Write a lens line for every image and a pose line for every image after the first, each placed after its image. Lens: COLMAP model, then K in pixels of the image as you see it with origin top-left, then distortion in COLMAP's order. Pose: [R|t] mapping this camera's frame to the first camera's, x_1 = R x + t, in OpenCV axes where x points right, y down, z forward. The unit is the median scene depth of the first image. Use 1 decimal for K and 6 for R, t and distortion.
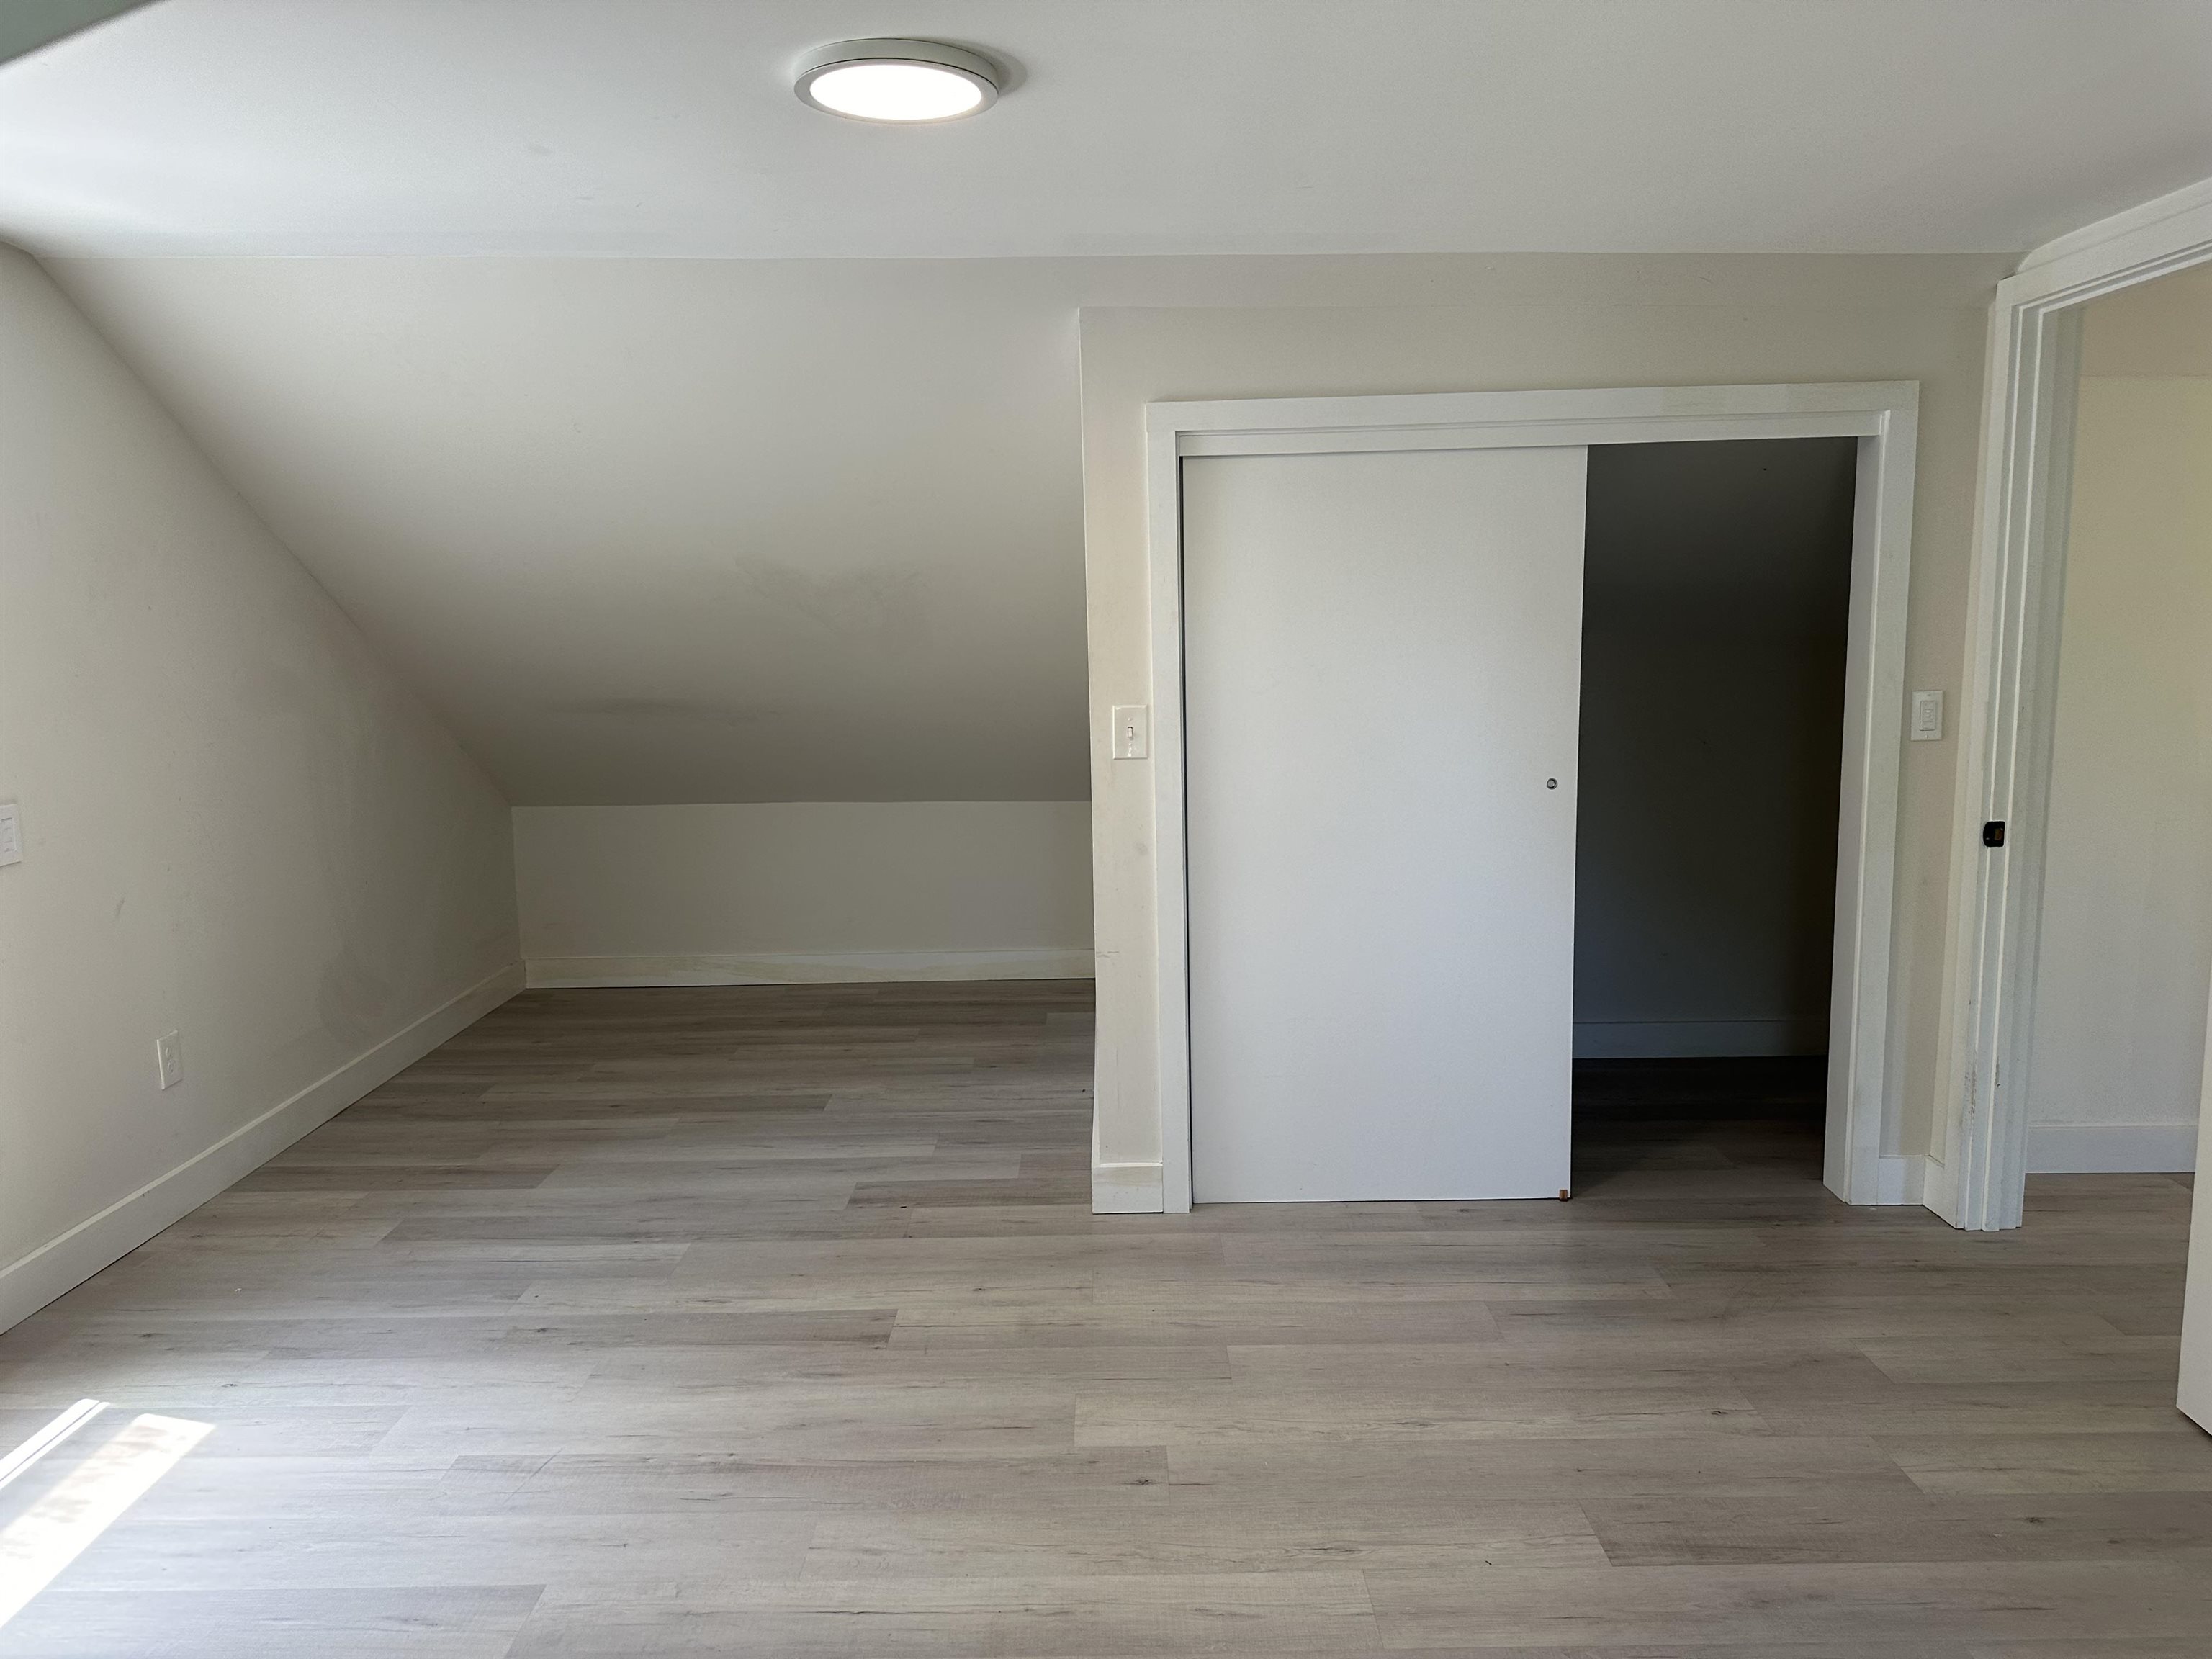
lens RADIAL K [[1578.1, 0, 1111.3], [0, 1578.1, 827.6], [0, 0, 1]] dist [0.069340, -0.012042]
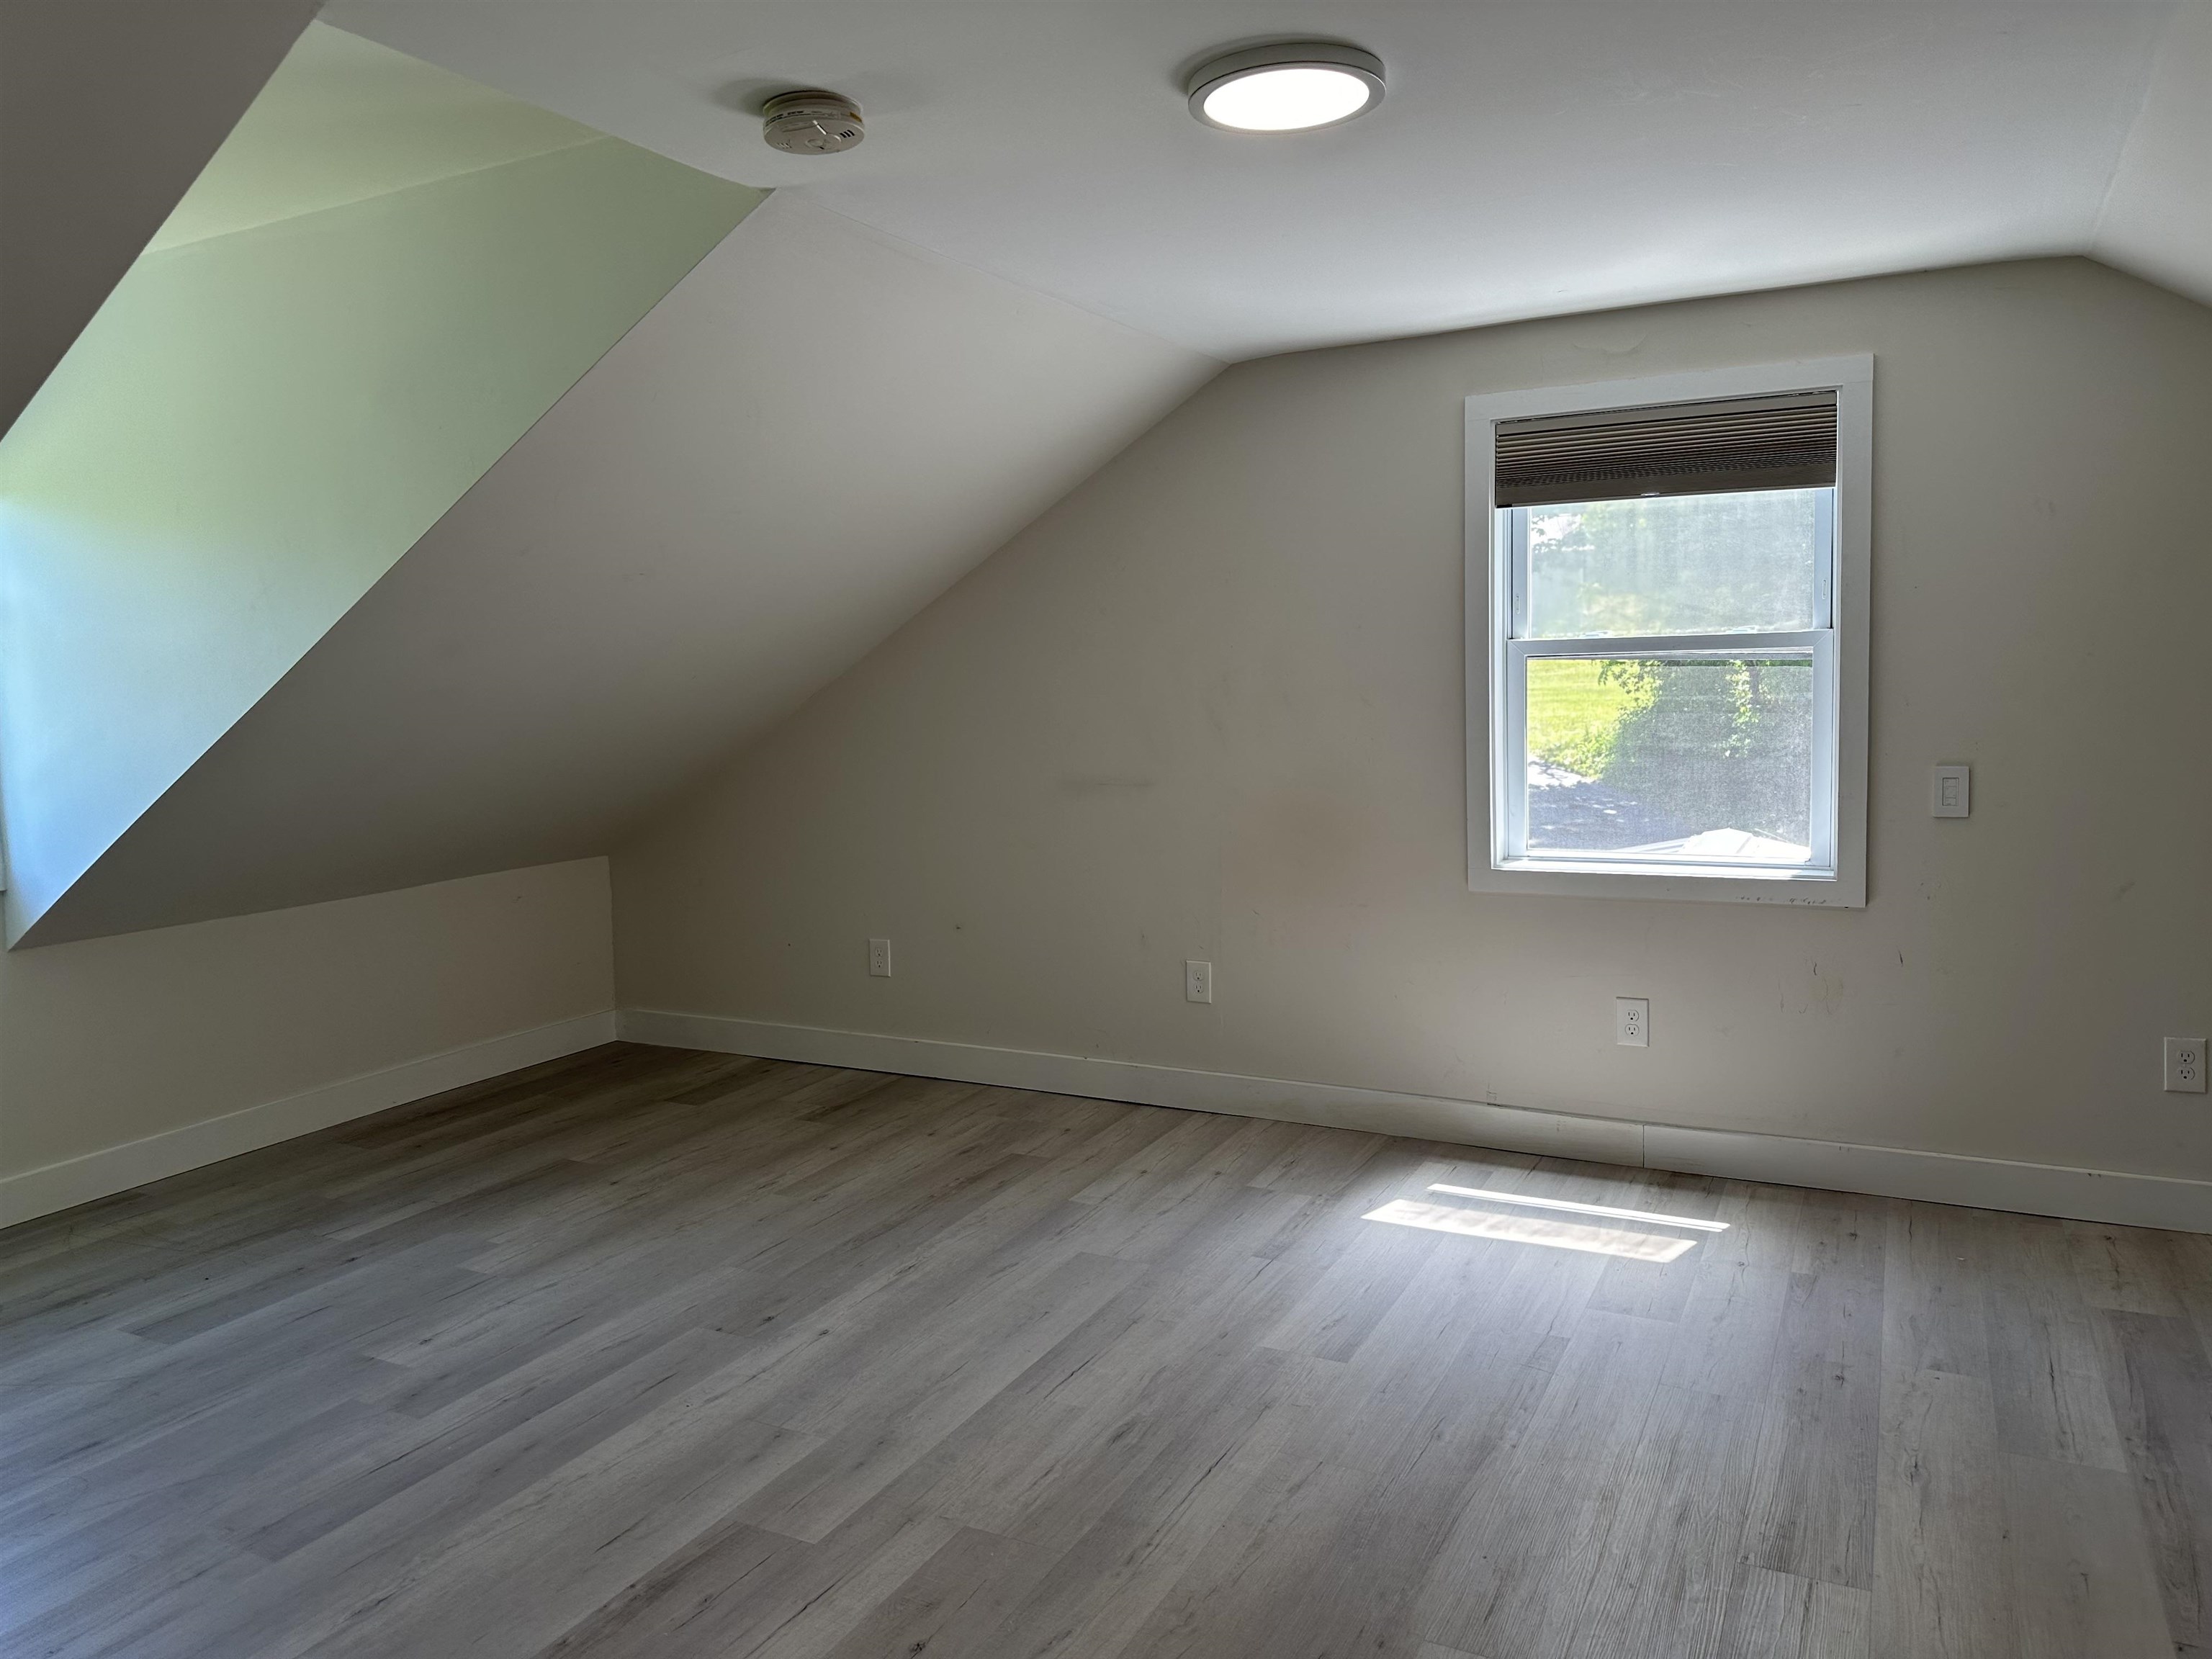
lens RADIAL K [[1578.1, 0, 1108.9], [0, 1578.1, 831.5], [0, 0, 1]] dist [0.069340, -0.012042]
pose [[-0.437468, 0.117798, -0.891485, 0.623856], [-0.088028, 0.981011, 0.172825, -0.117016], [0.894915, 0.154081, -0.418791, 0.984354]]
